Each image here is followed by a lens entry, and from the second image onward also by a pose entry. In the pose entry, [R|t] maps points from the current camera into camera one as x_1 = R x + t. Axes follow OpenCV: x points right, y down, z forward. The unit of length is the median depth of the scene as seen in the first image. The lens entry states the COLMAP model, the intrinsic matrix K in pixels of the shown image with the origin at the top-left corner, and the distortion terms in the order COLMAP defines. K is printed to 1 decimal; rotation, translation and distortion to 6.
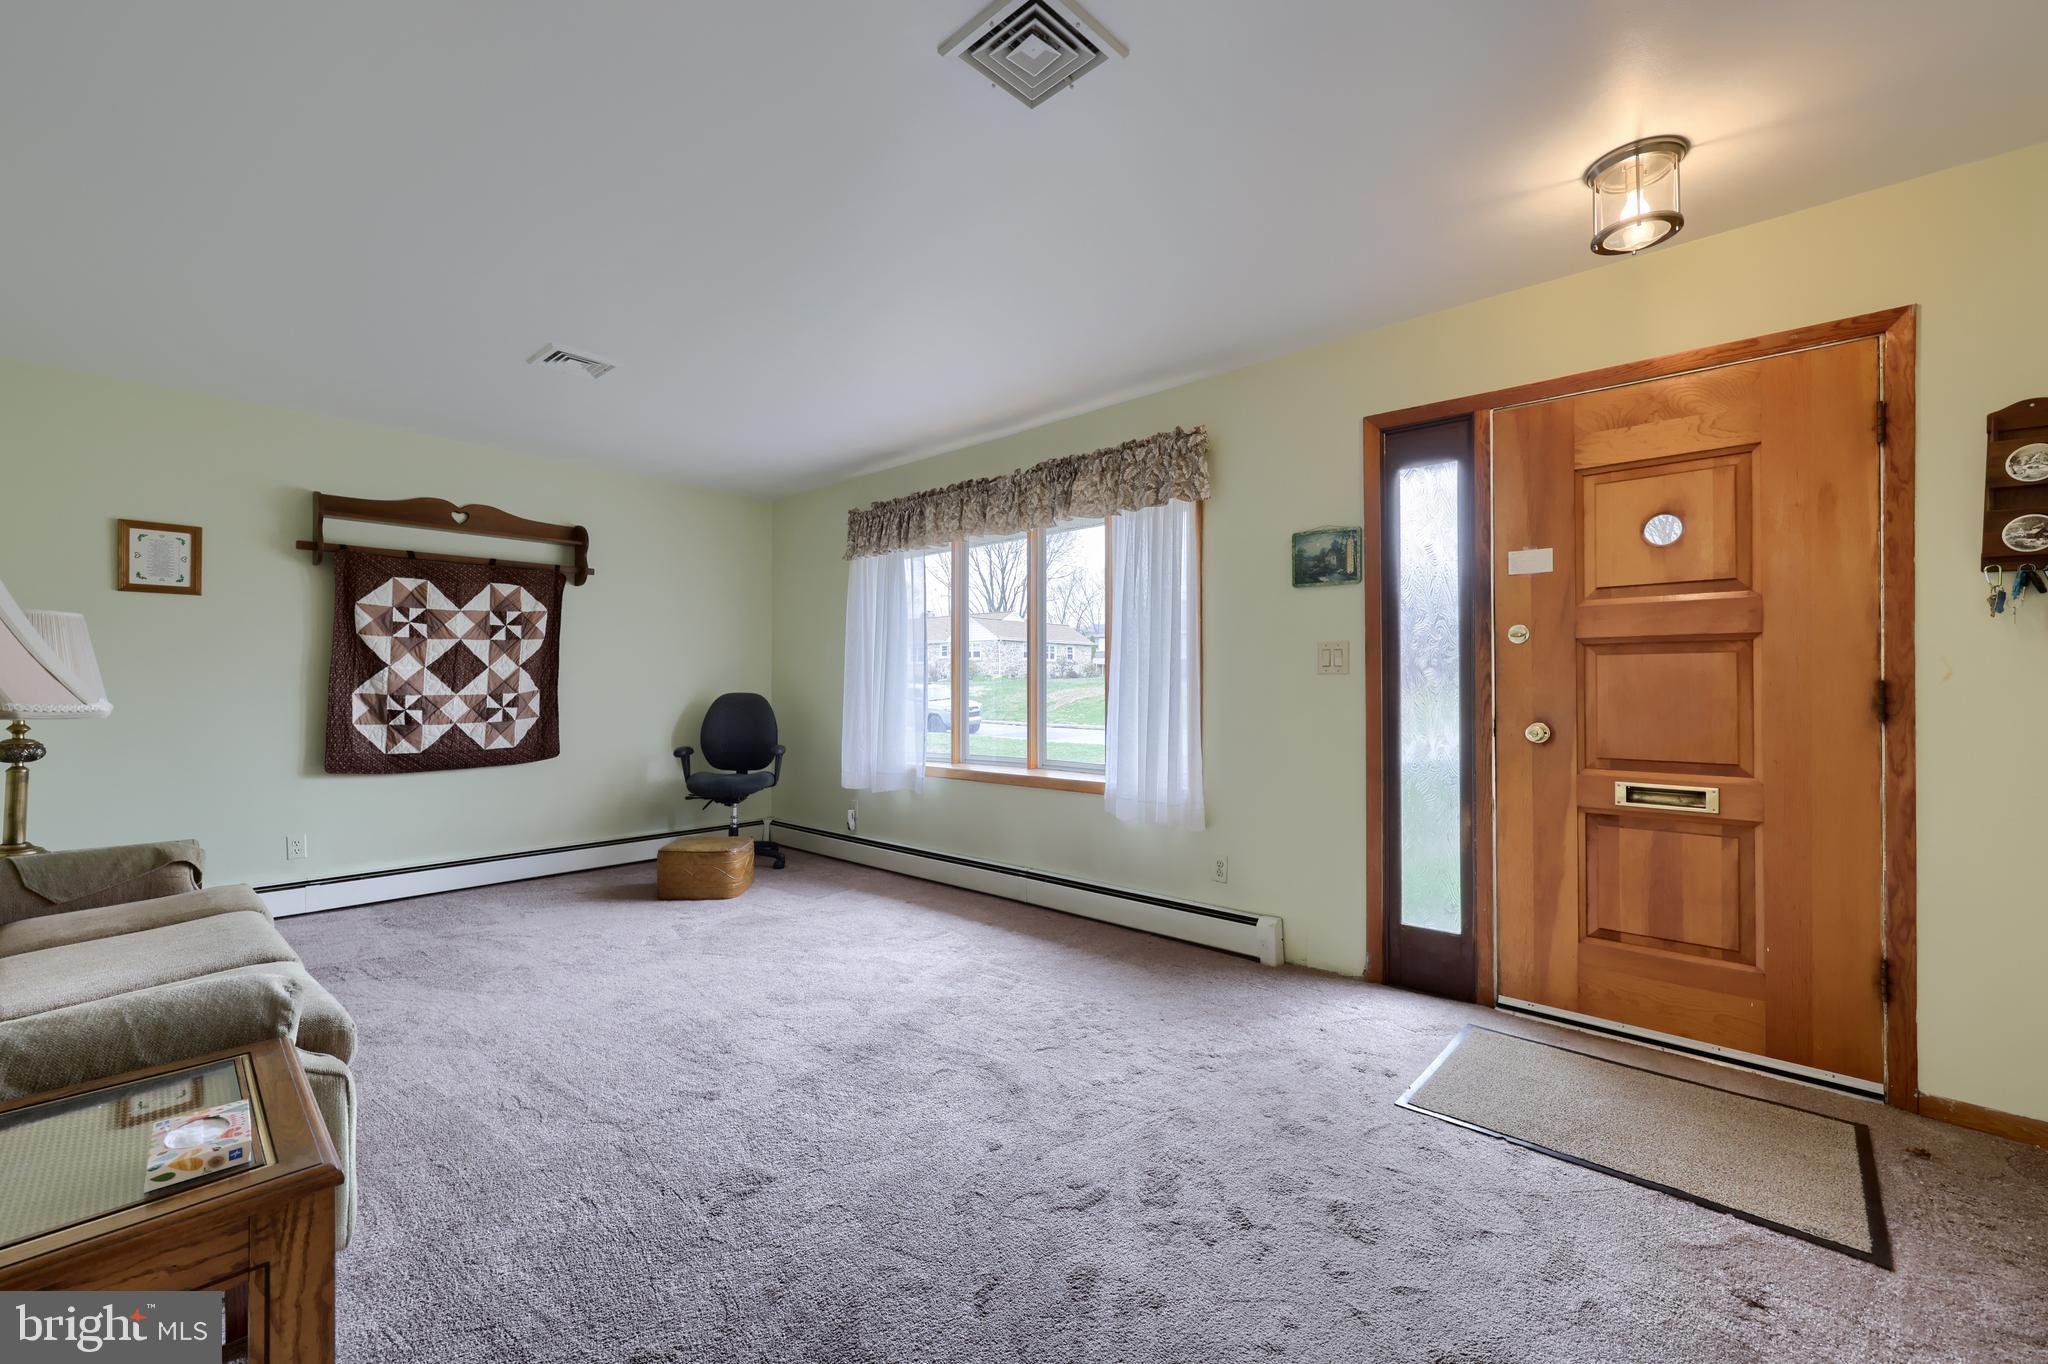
lens RADIAL K [[834.0, 0, 1006.4], [0, 834.0, 683.3], [0, 0, 1]] dist [0.004554, -0.000183]
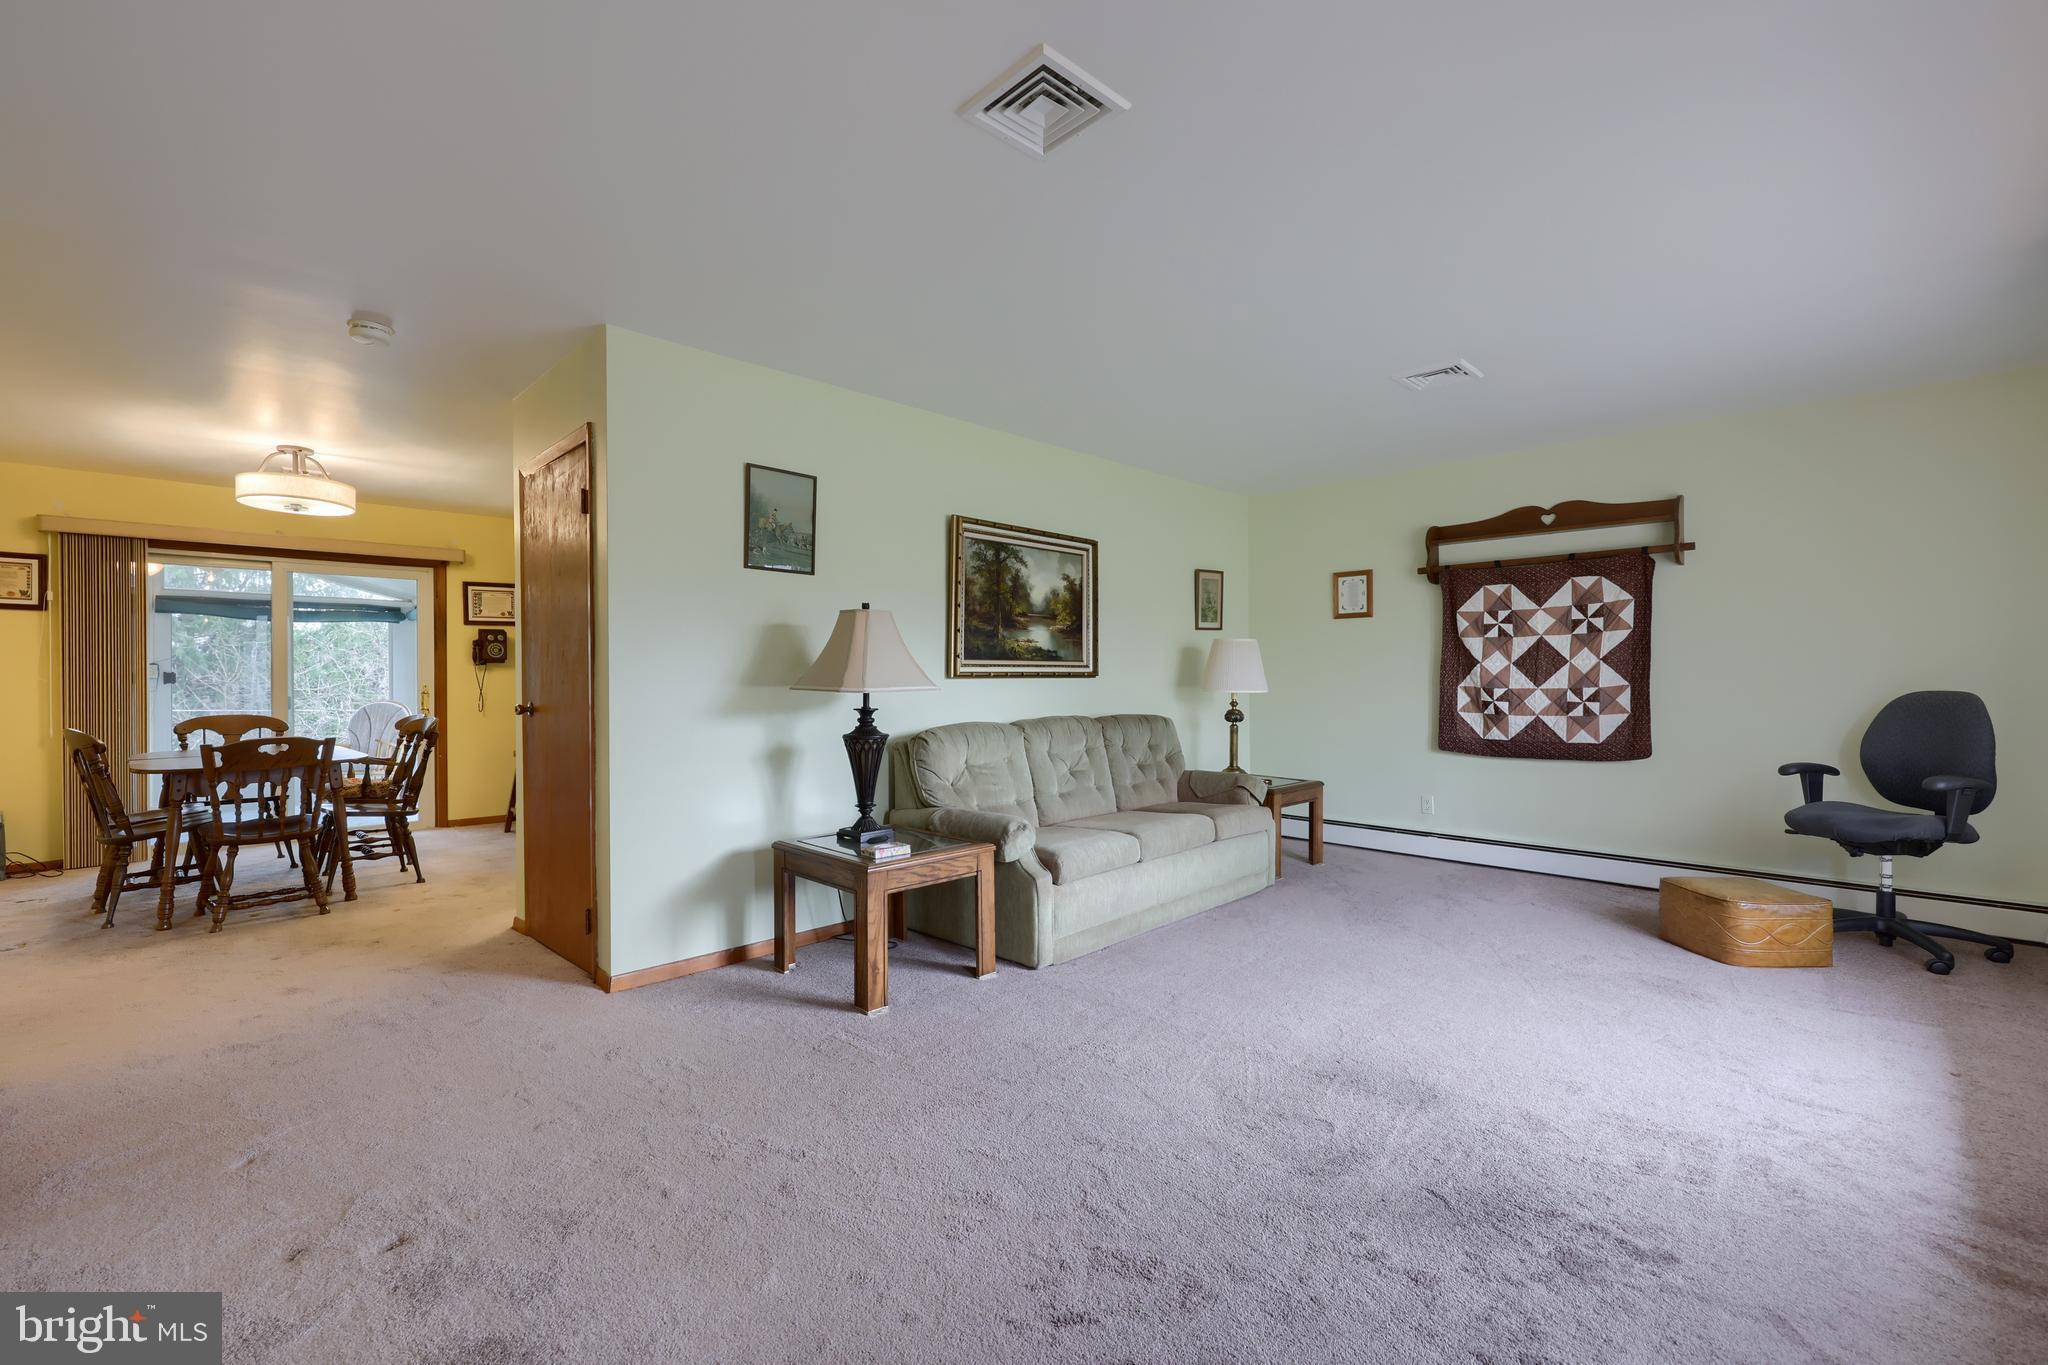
lens RADIAL K [[834.0, 0, 1001.8], [0, 834.0, 679.7], [0, 0, 1]] dist [0.004554, -0.000183]
pose [[-0.039702, 0.001779, -0.999210, 0.423502], [0.006205, 0.999980, 0.001534, -0.003118], [0.999192, -0.006140, -0.039712, 0.362037]]
